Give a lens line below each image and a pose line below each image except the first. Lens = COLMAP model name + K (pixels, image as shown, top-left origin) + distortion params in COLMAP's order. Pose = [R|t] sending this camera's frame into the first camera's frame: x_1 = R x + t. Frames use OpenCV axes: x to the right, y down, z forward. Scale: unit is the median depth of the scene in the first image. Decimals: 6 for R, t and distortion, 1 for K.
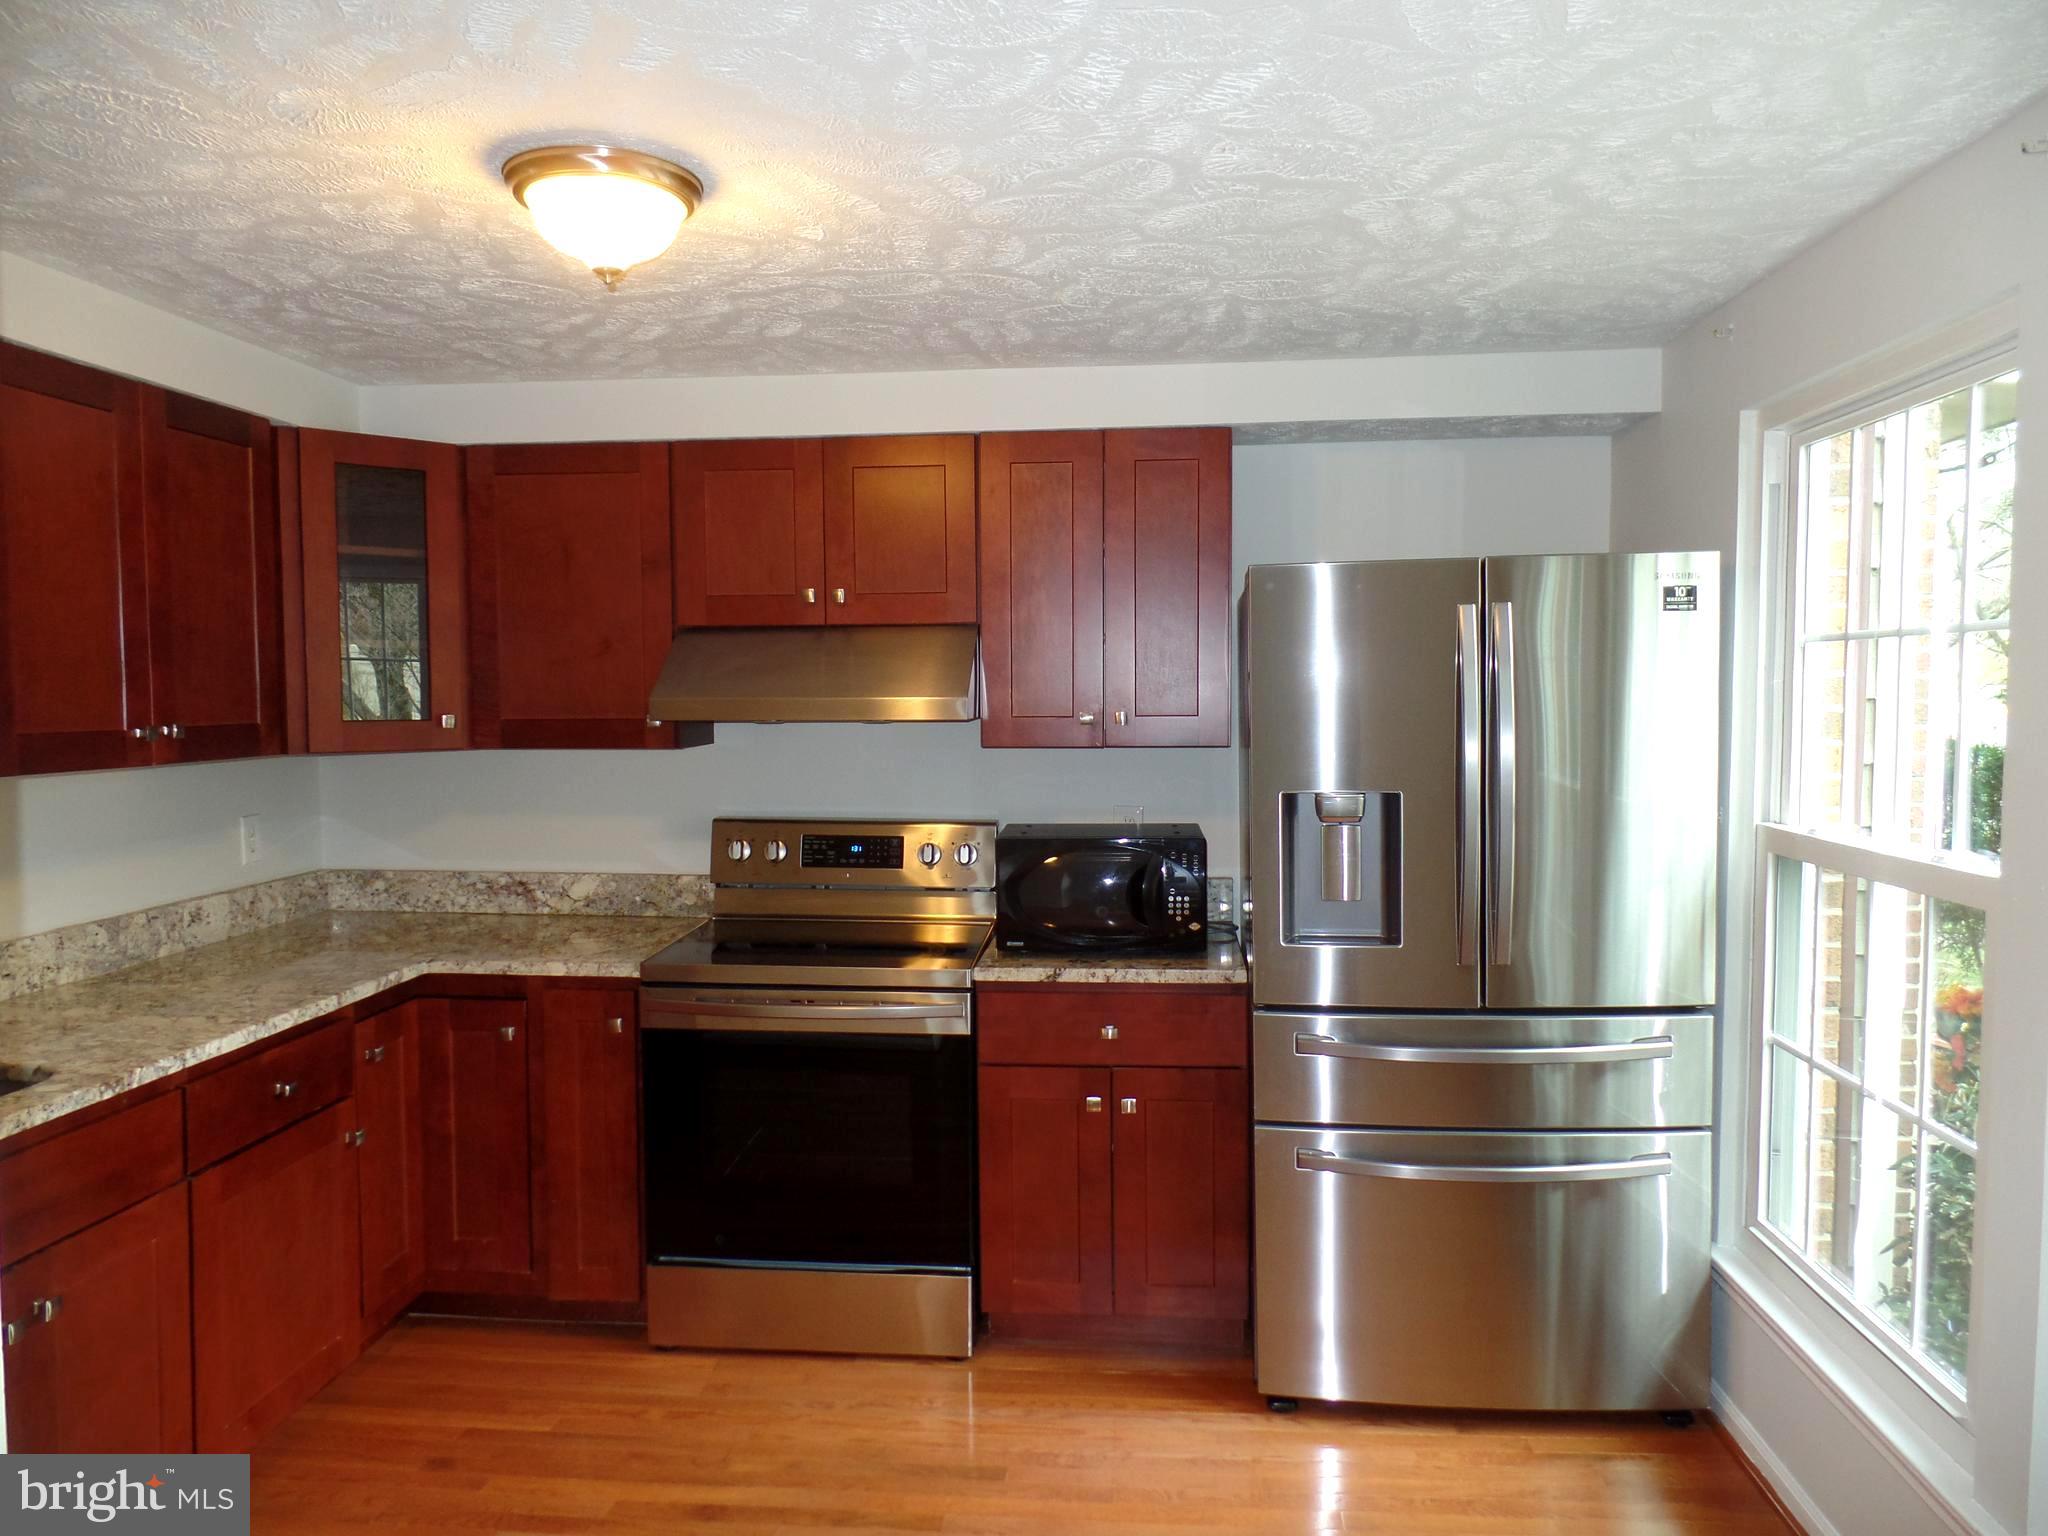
lens RADIAL K [[1407.2, 0, 1028.5], [0, 1407.2, 779.8], [0, 0, 1]] dist [-0.001648, -0.000185]
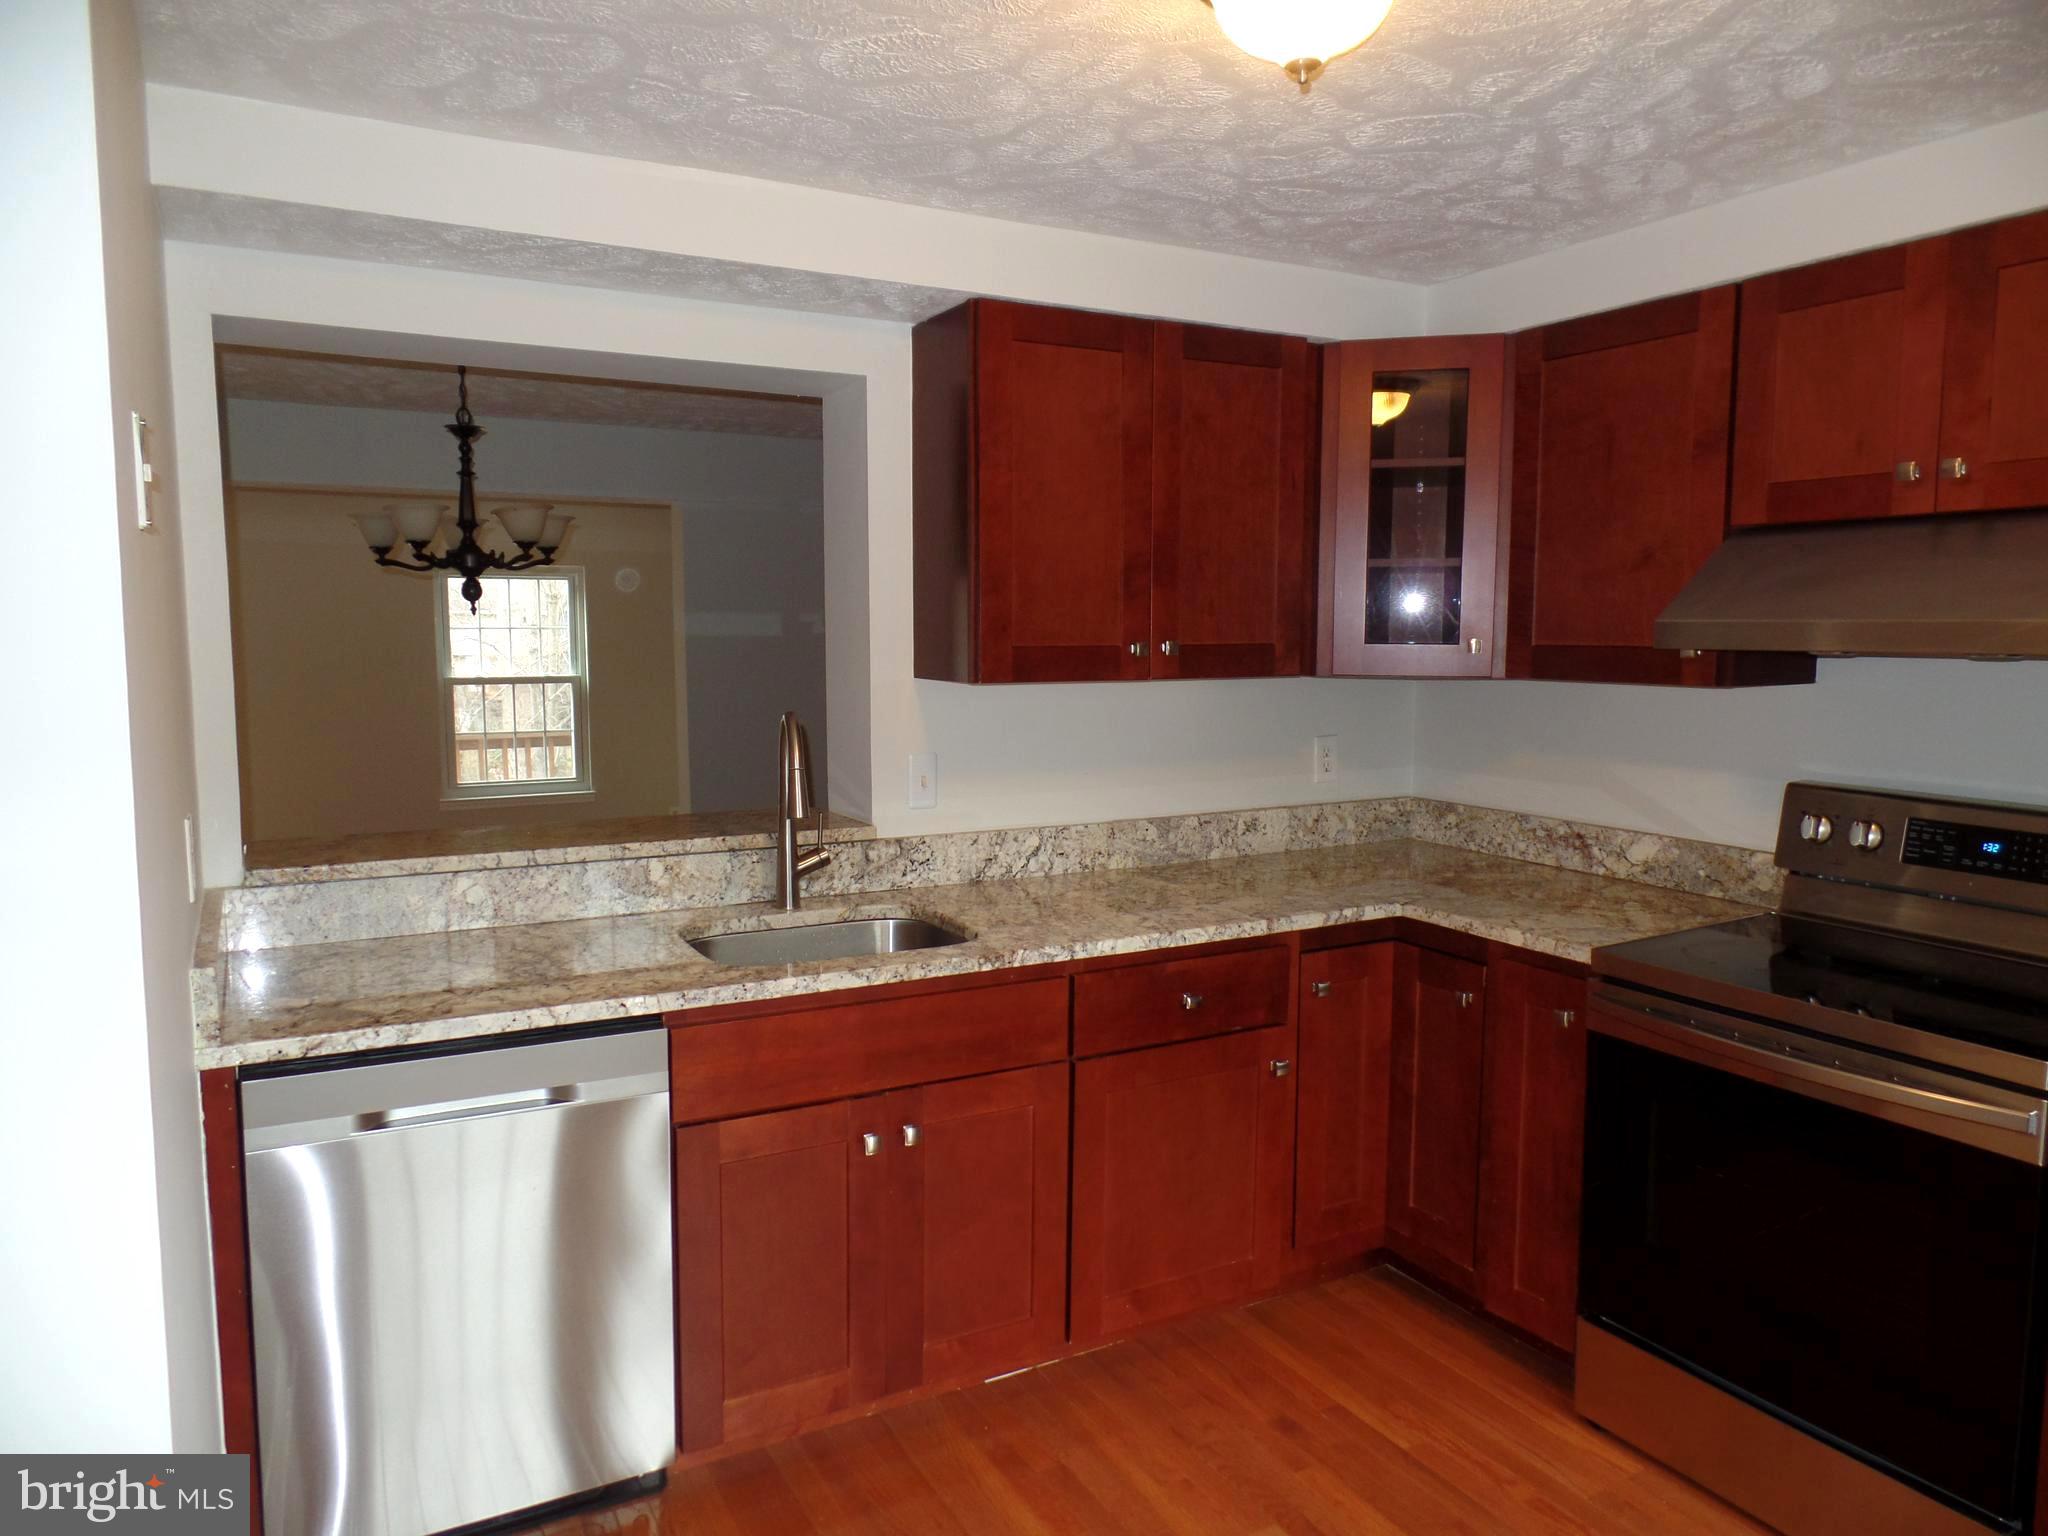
lens RADIAL K [[1407.2, 0, 1028.5], [0, 1407.2, 779.8], [0, 0, 1]] dist [-0.001648, -0.000185]
pose [[0.559921, 0.094090, -0.823187, 0.192912], [-0.056564, 0.995554, 0.075317, -0.008599], [0.826613, 0.004391, 0.562753, 0.272740]]
